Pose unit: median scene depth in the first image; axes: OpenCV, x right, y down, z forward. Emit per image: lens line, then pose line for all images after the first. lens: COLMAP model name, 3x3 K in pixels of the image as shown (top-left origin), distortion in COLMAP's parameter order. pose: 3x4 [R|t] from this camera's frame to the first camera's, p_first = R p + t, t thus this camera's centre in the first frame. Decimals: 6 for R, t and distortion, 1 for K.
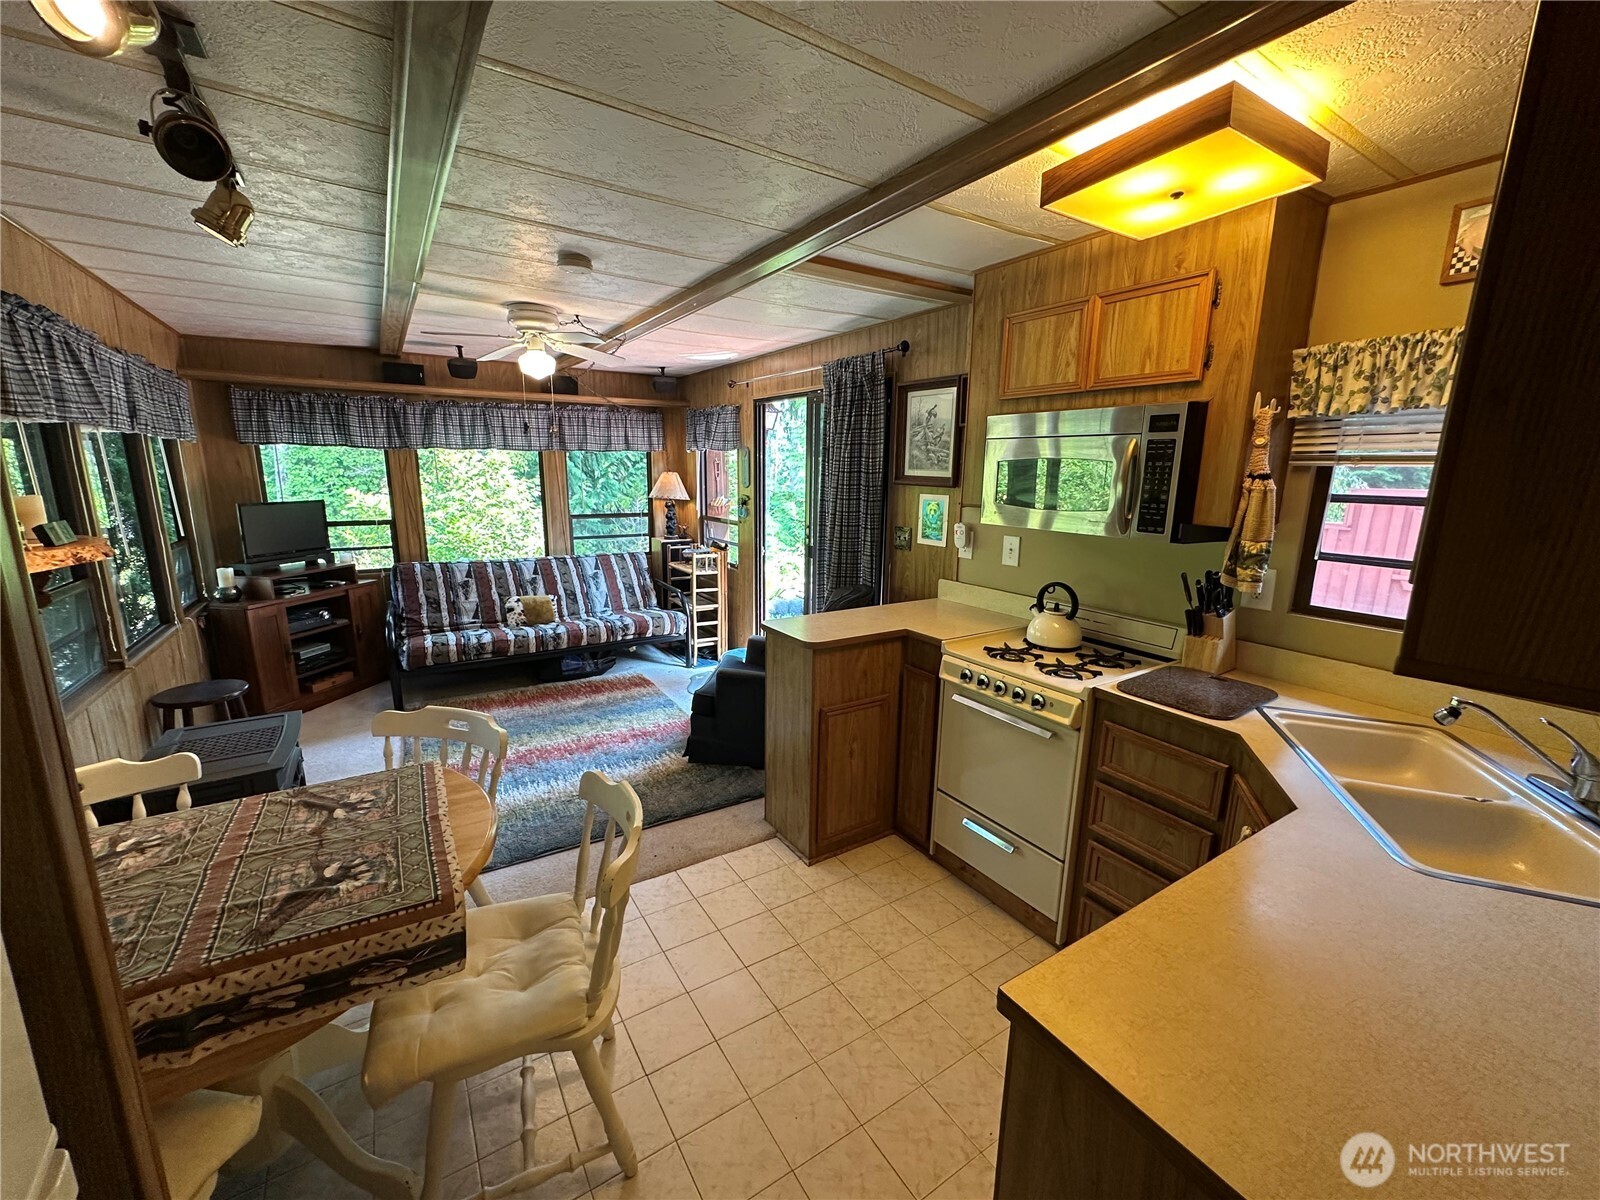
lens RADIAL K [[640.1, 0, 799.4], [0, 640.1, 599.3], [0, 0, 1]] dist [-0.003500, 0.000599]
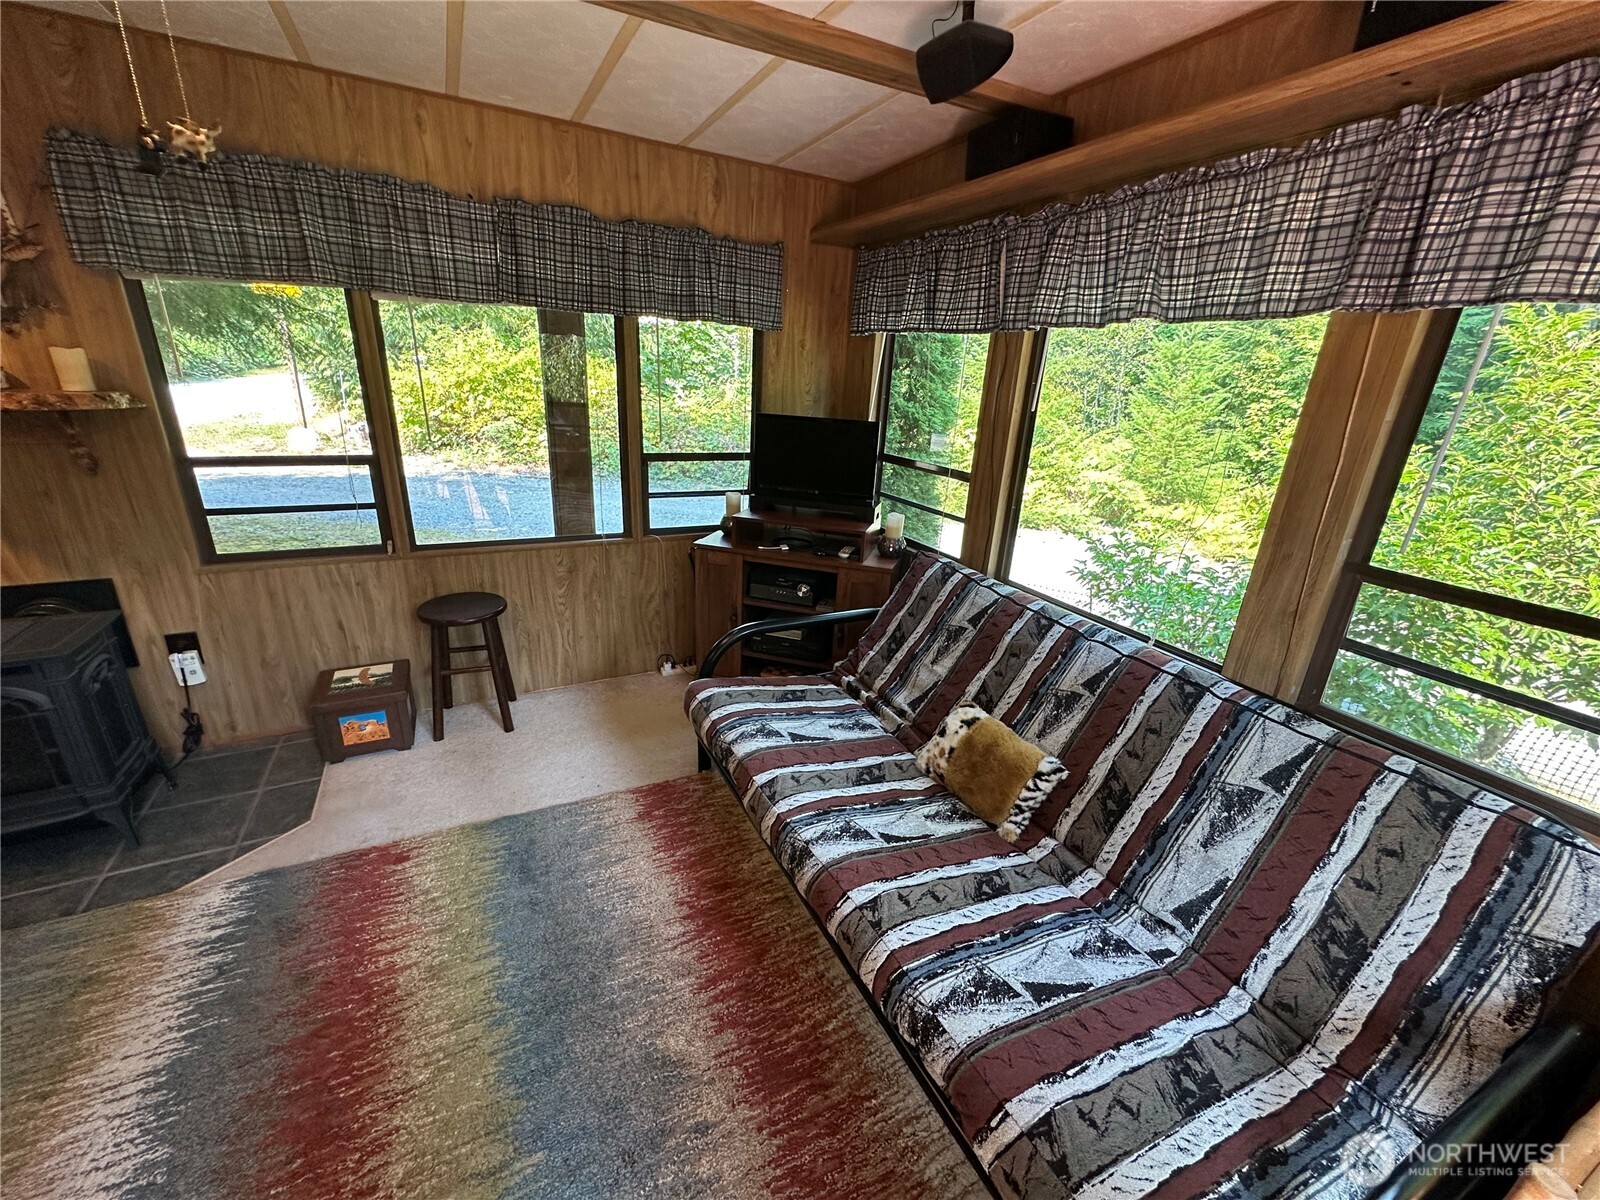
lens RADIAL K [[640.1, 0, 799.4], [0, 640.1, 599.3], [0, 0, 1]] dist [-0.003500, 0.000599]
pose [[-0.096454, 0.318641, -0.942955, -0.088162], [-0.250324, 0.909156, 0.332825, -0.171931], [0.963345, 0.268147, -0.007929, 0.897665]]
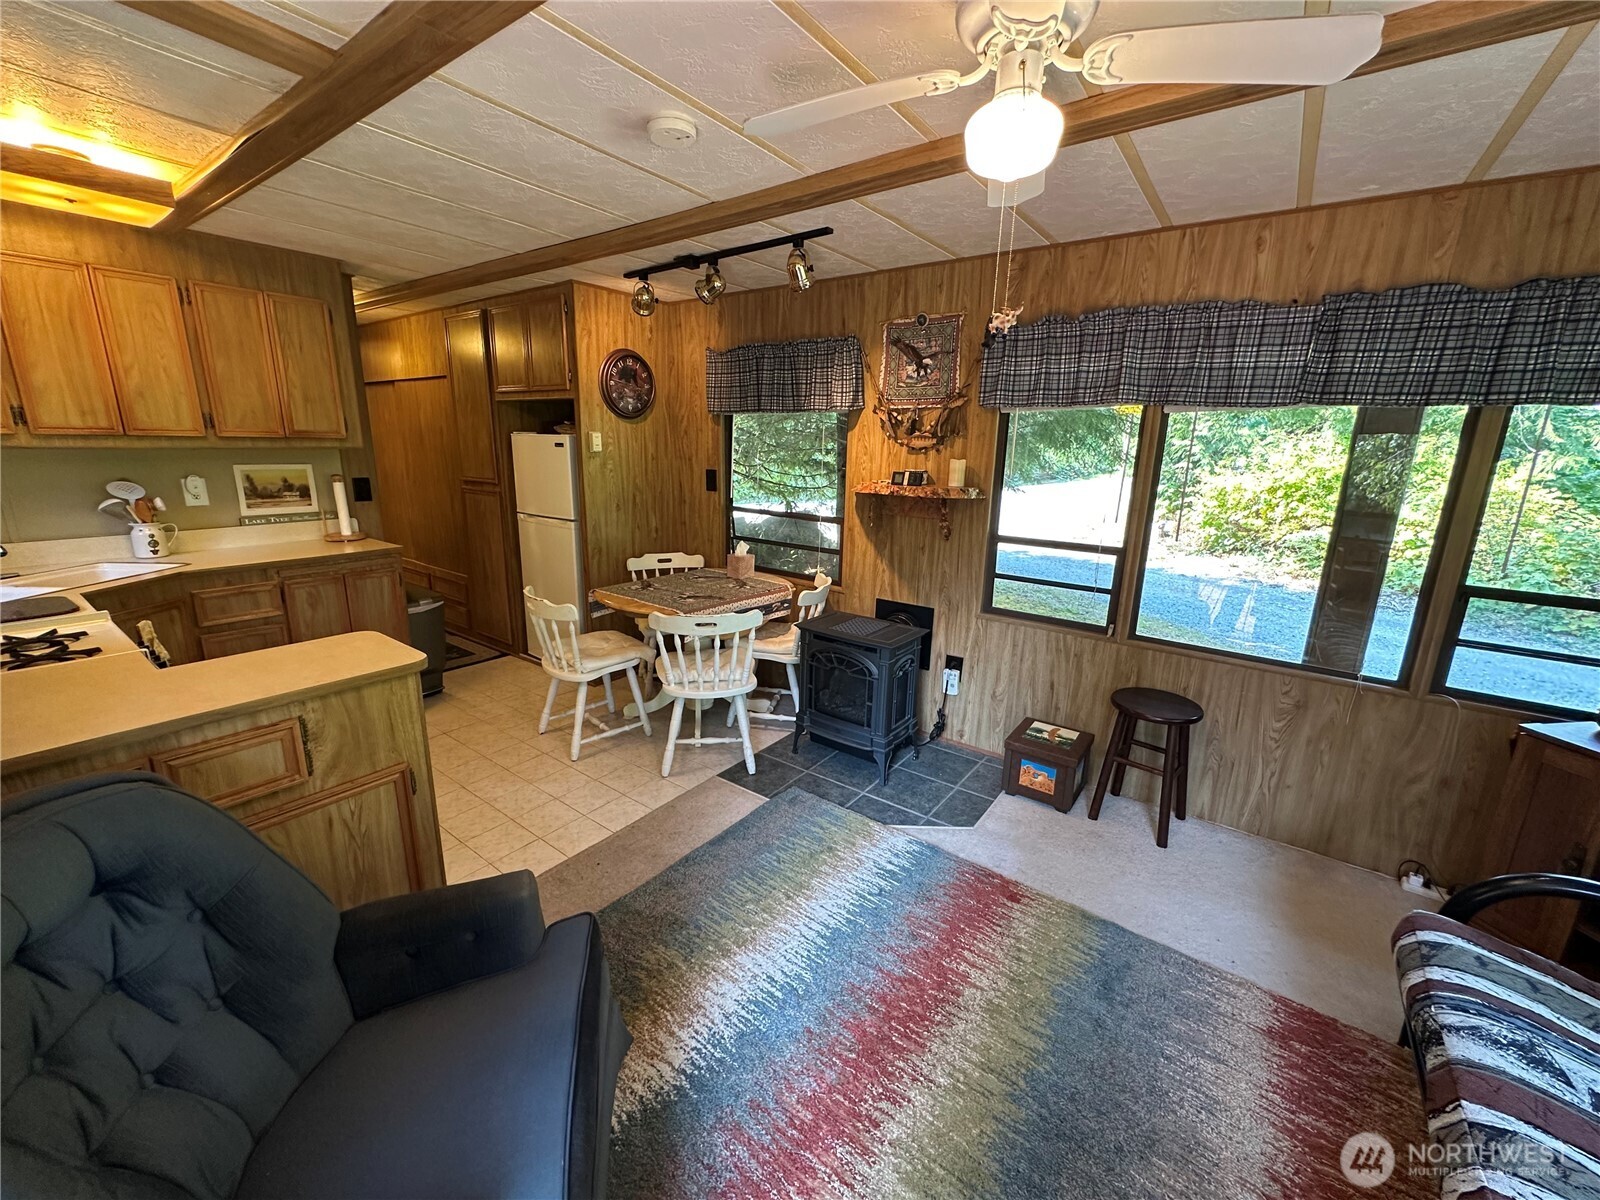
lens RADIAL K [[640.1, 0, 799.4], [0, 640.1, 599.3], [0, 0, 1]] dist [-0.003500, 0.000599]
pose [[-0.935293, 0.047449, -0.350679, -0.106482], [-0.107388, 0.906182, 0.409025, -0.180854], [0.337186, 0.420217, -0.842451, 0.934560]]
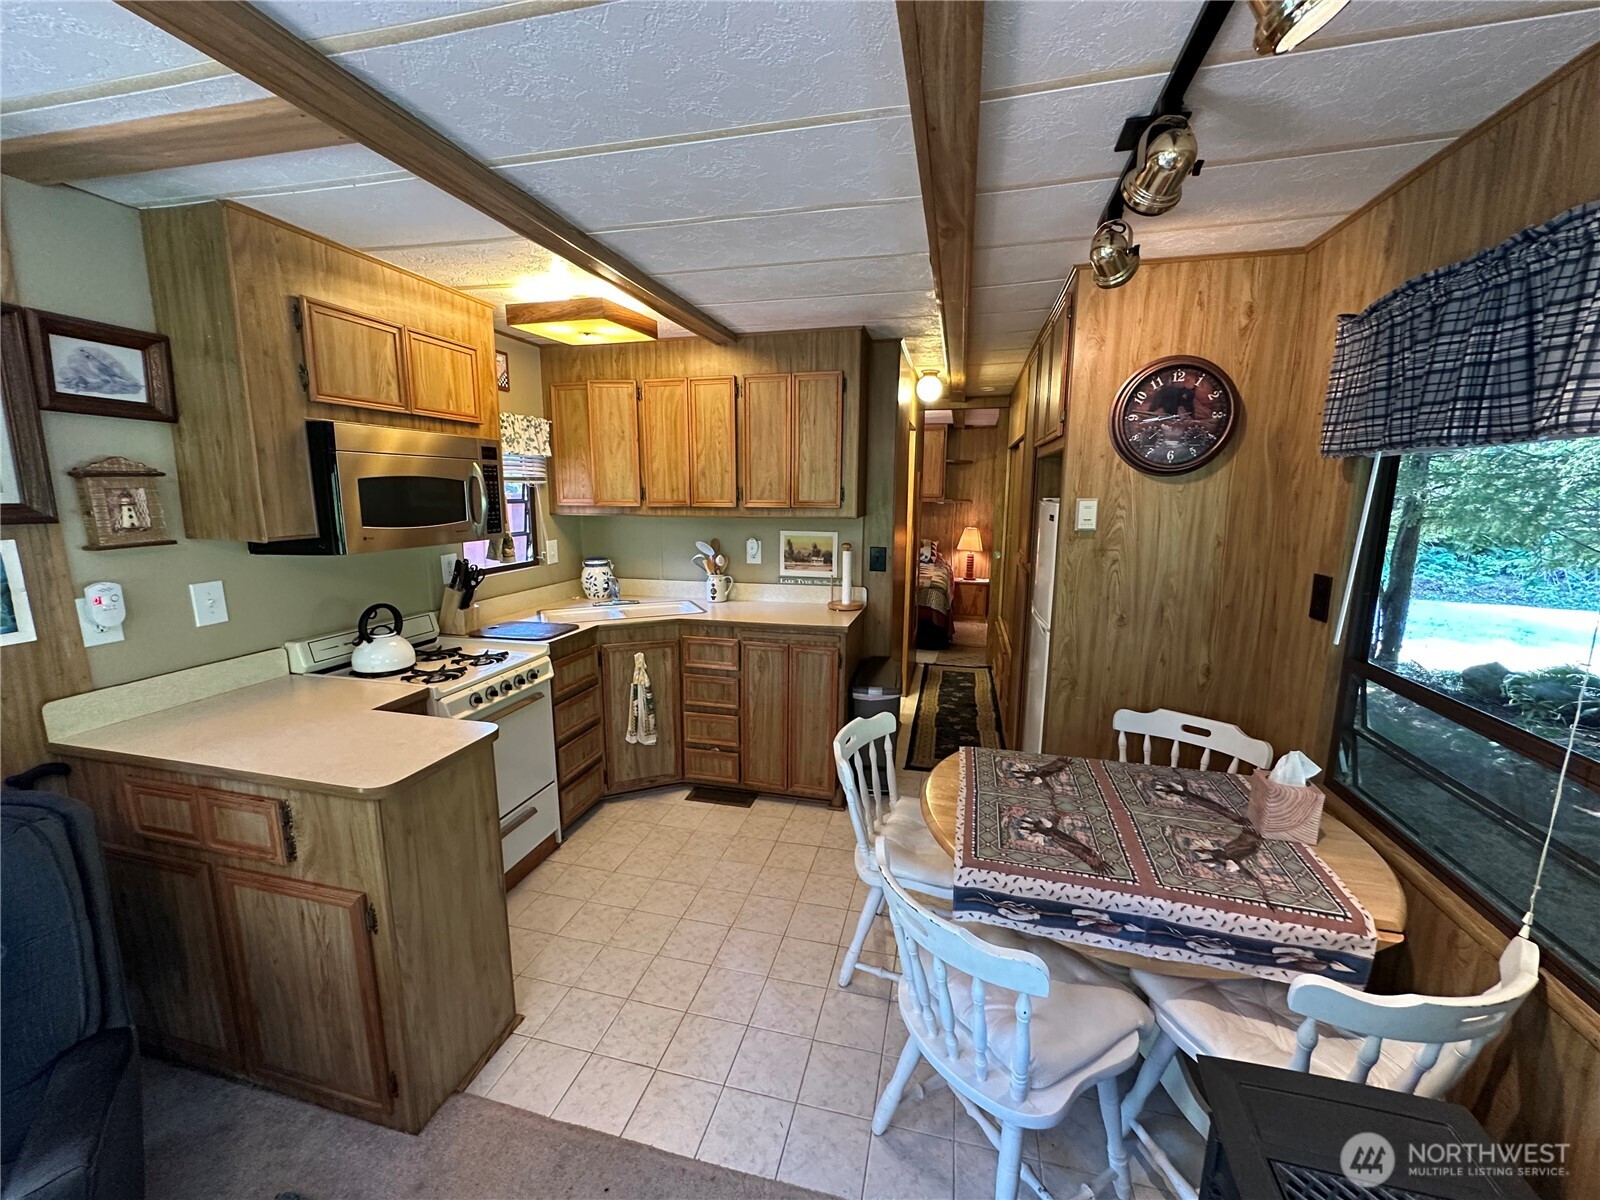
lens RADIAL K [[640.1, 0, 799.4], [0, 640.1, 599.3], [0, 0, 1]] dist [-0.003500, 0.000599]
pose [[-0.681172, -0.143962, 0.717830, -0.367416], [0.132155, 0.940193, 0.313964, -0.129691], [-0.720097, 0.308728, -0.621408, 0.589511]]
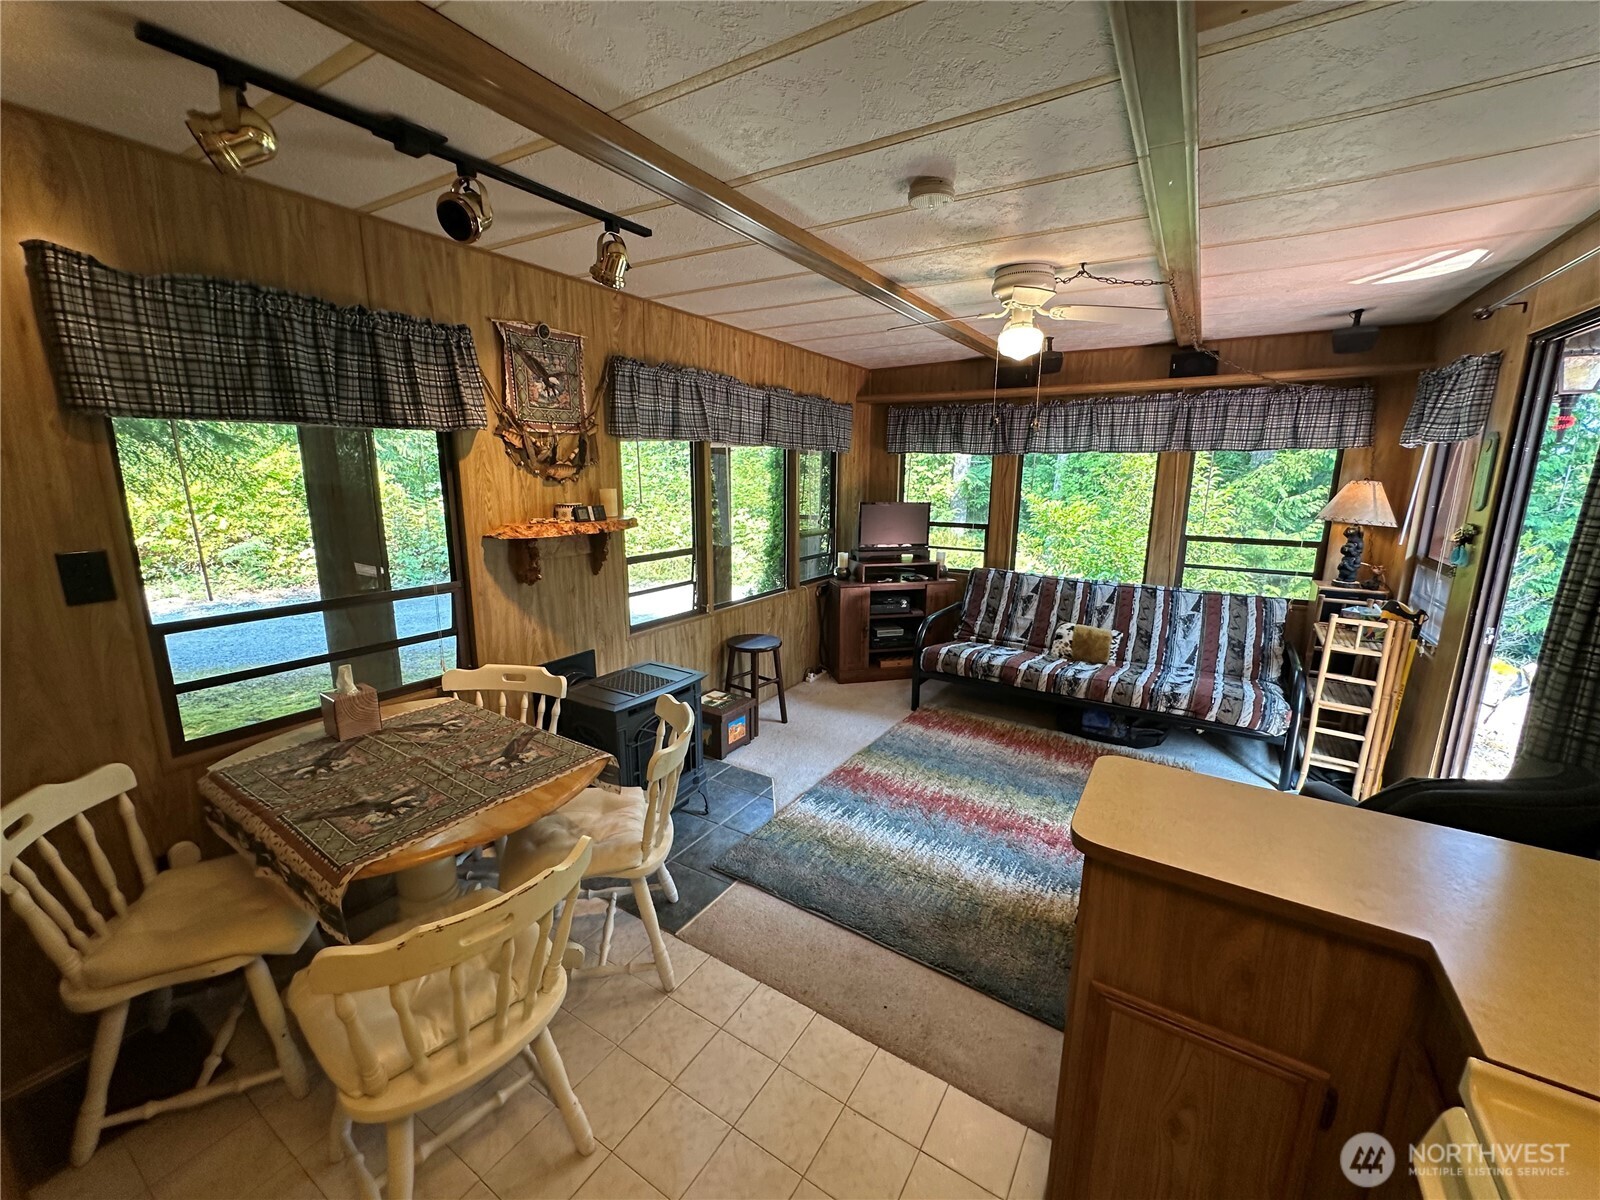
lens RADIAL K [[640.1, 0, 799.4], [0, 640.1, 599.3], [0, 0, 1]] dist [-0.003500, 0.000599]
pose [[0.422490, 0.172391, -0.889822, 0.162806], [-0.184605, 0.977533, 0.101732, -0.056903], [0.887369, 0.121285, 0.444822, 0.298108]]
